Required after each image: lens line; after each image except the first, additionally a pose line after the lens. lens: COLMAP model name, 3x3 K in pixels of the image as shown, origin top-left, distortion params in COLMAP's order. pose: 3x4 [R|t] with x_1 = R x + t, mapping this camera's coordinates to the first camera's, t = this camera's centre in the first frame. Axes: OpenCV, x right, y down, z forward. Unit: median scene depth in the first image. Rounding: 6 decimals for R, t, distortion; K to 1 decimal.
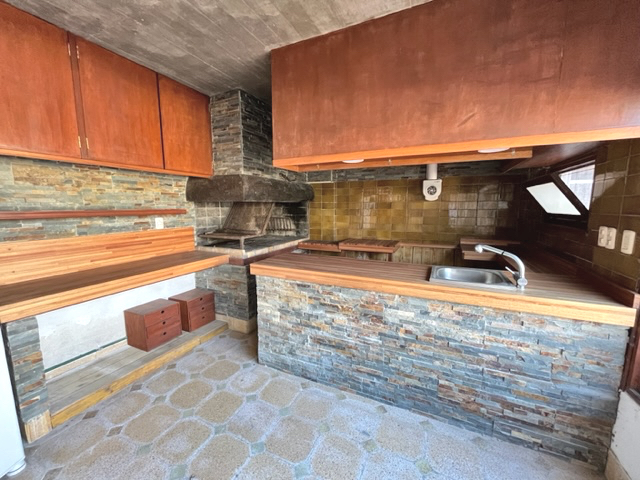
lens RADIAL K [[259.4, 0, 320.0], [0, 259.4, 240.0], [0, 0, 1]] dist [0.000317, 0.000055]
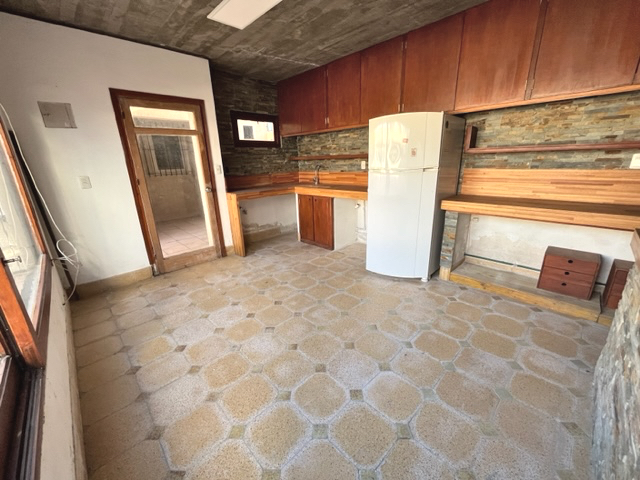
lens RADIAL K [[259.4, 0, 320.0], [0, 259.4, 240.0], [0, 0, 1]] dist [0.000317, 0.000055]
pose [[-0.339939, 0.289018, -0.894936, 0.566876], [-0.097363, 0.935677, 0.339158, -0.018899], [0.935394, 0.202427, -0.289933, 0.503016]]
